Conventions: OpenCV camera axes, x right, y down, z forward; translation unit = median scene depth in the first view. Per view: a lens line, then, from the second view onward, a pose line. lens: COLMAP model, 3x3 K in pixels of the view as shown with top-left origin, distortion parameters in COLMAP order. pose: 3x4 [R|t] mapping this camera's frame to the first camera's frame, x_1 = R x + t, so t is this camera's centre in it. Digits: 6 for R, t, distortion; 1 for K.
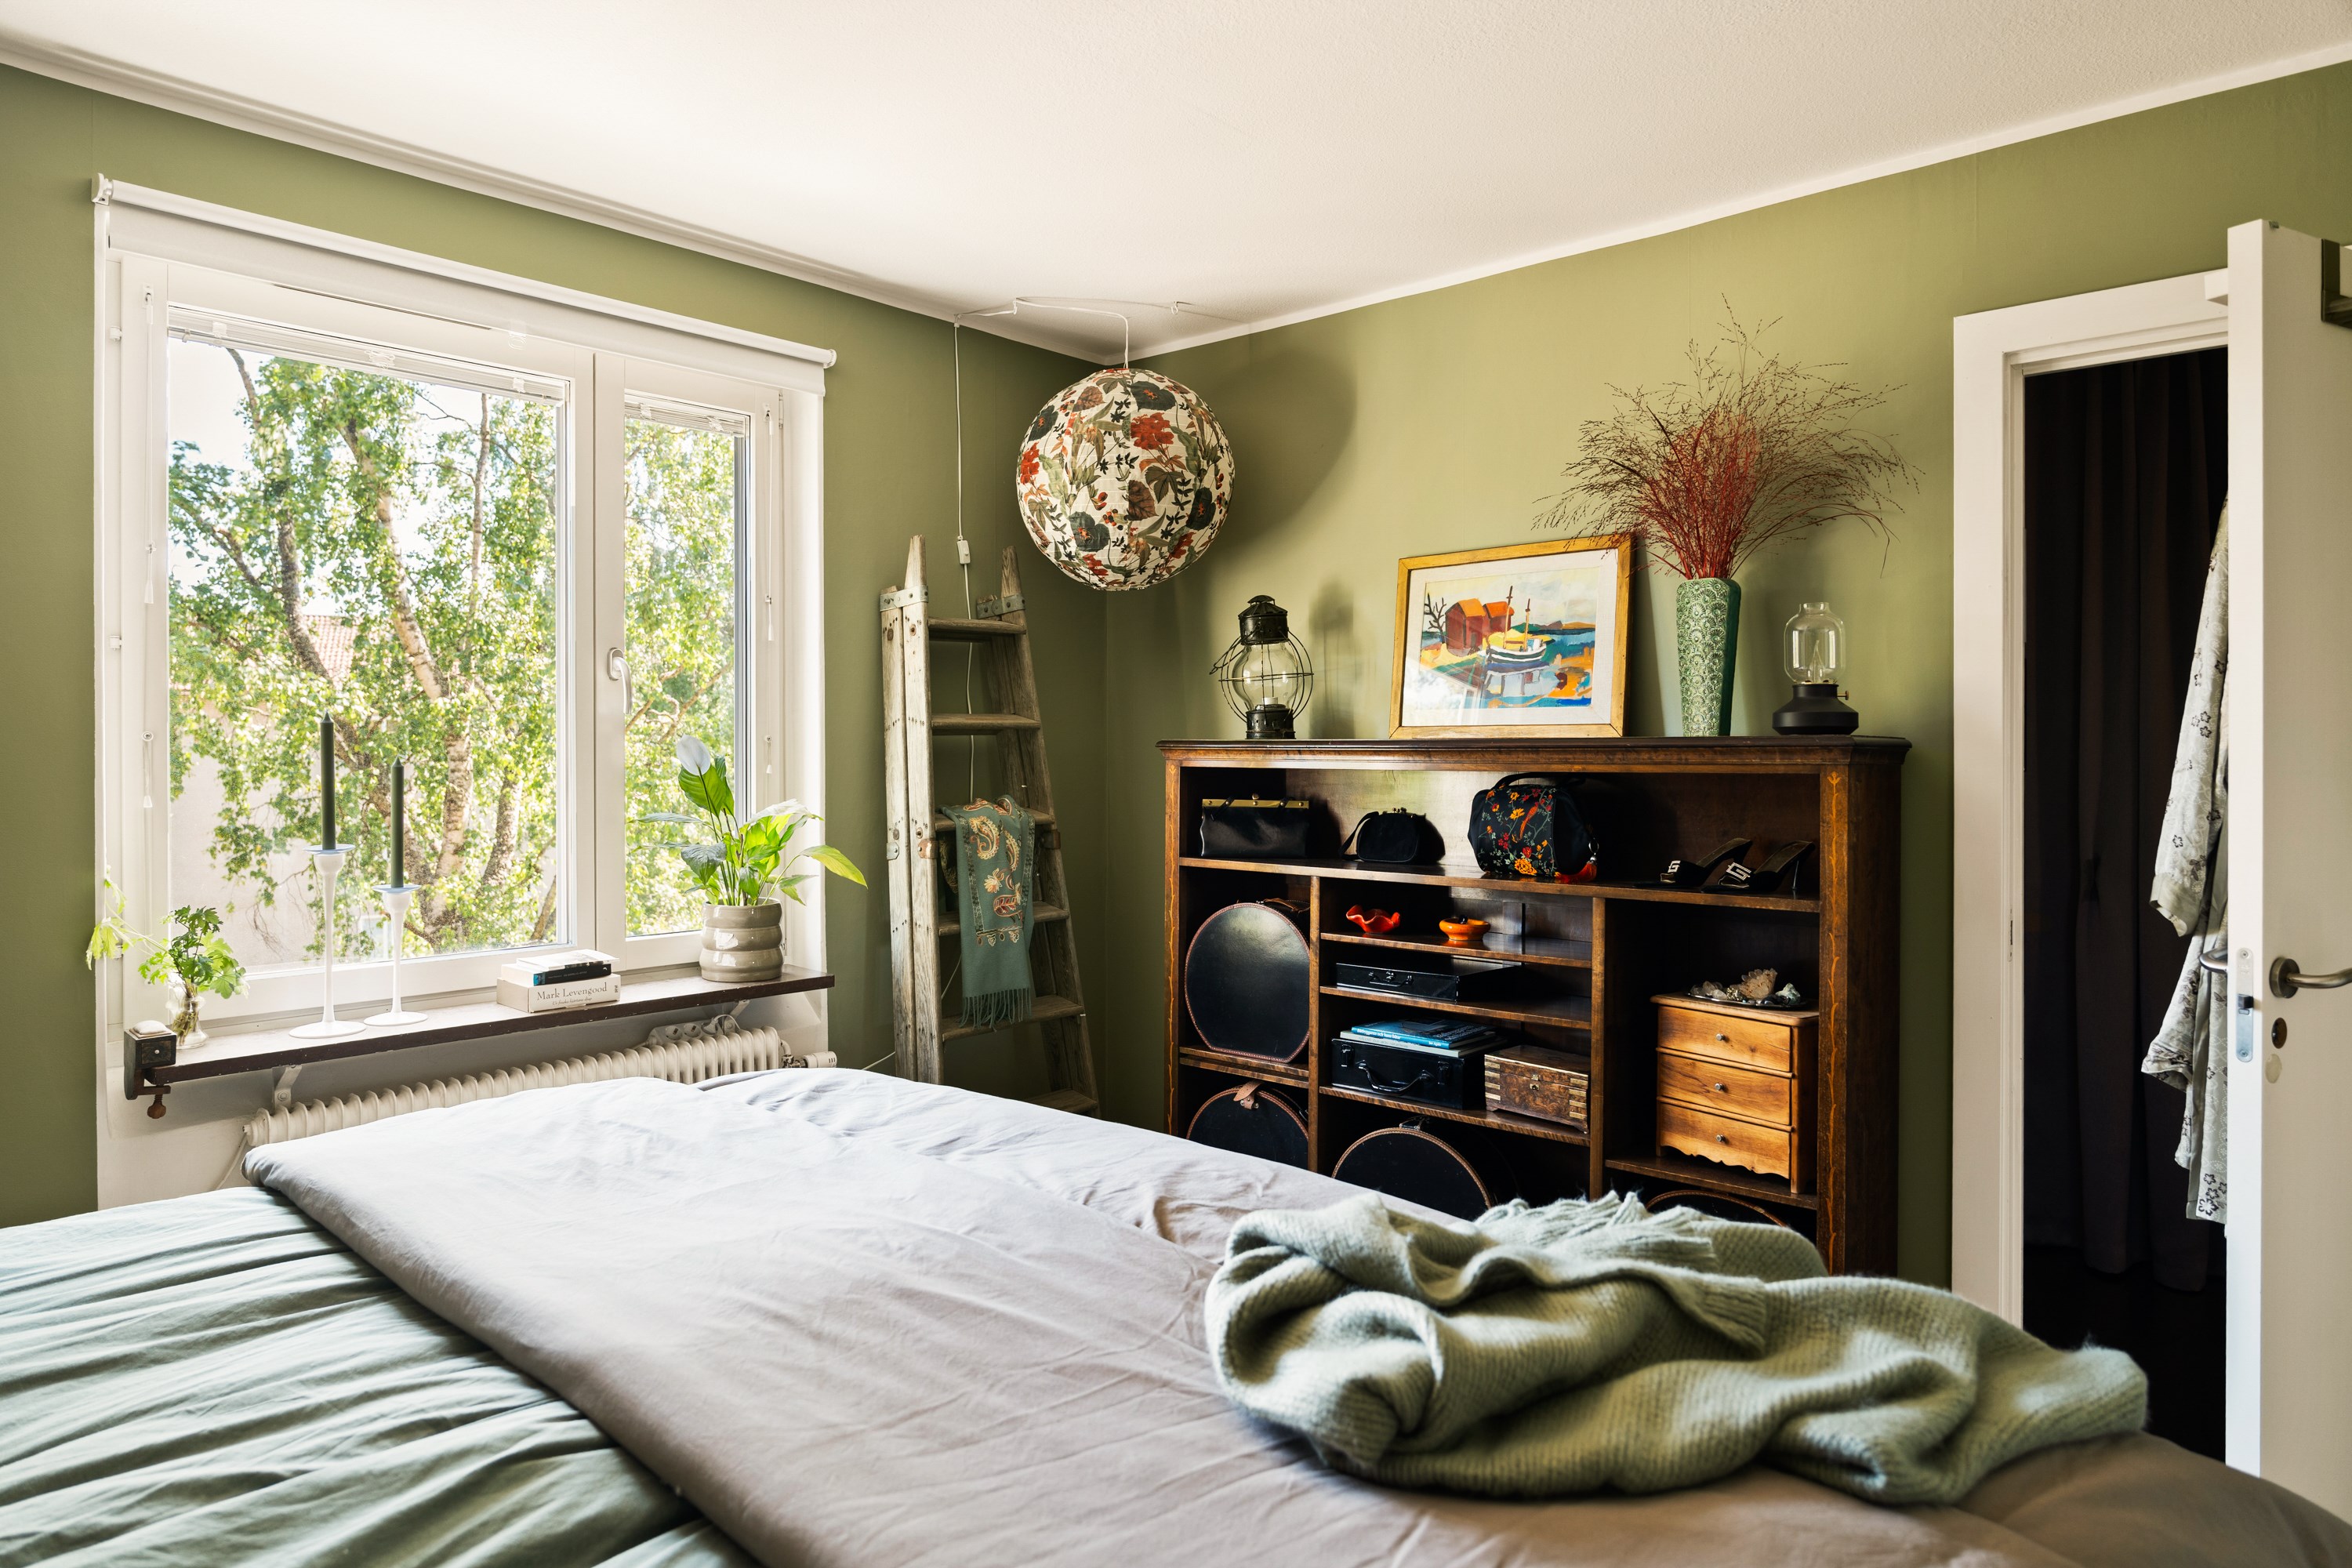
lens RADIAL K [[1427.3, 0, 1171.9], [0, 1427.3, 745.6], [0, 0, 1]] dist [-0.018840, 0.003103]
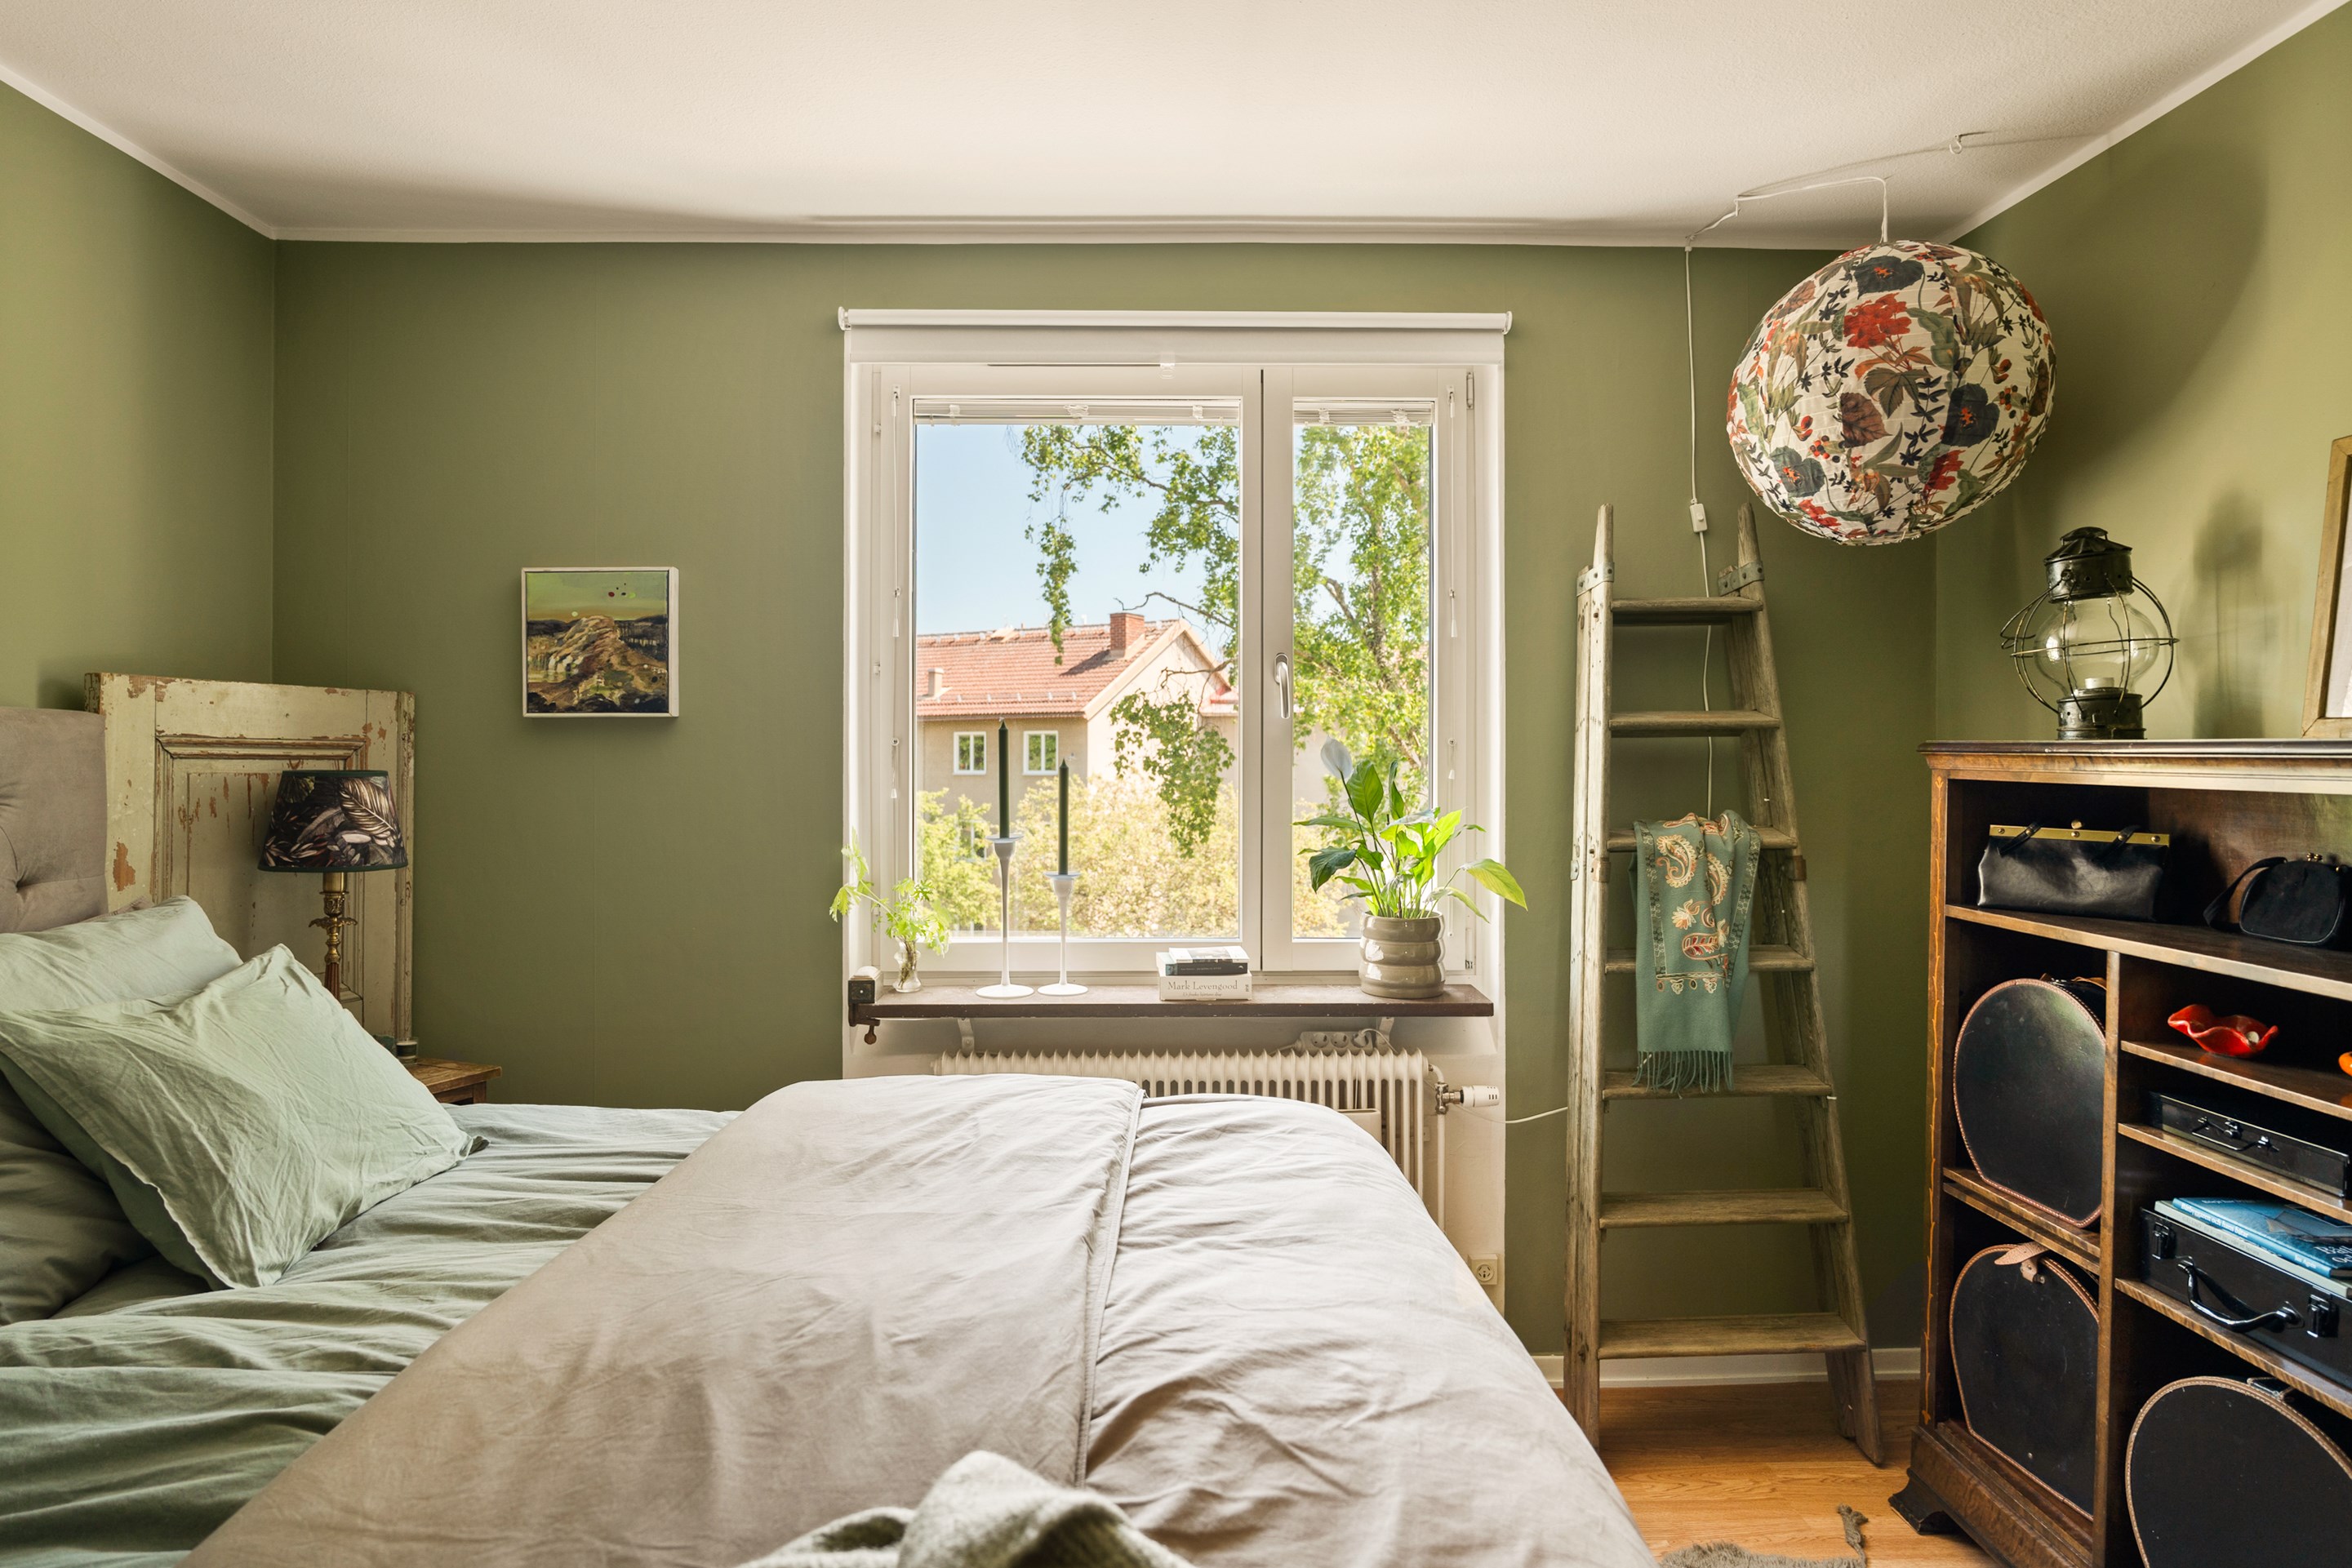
lens RADIAL K [[1344.1, 0, 1101.5], [0, 1344.1, 752.0], [0, 0, 1]] dist [-0.025648, 0.009616]
pose [[0.683191, 0.002163, -0.730237, 0.211539], [-0.000224, 0.999996, 0.002752, -0.000486], [0.730240, -0.001717, 0.683188, 0.236521]]
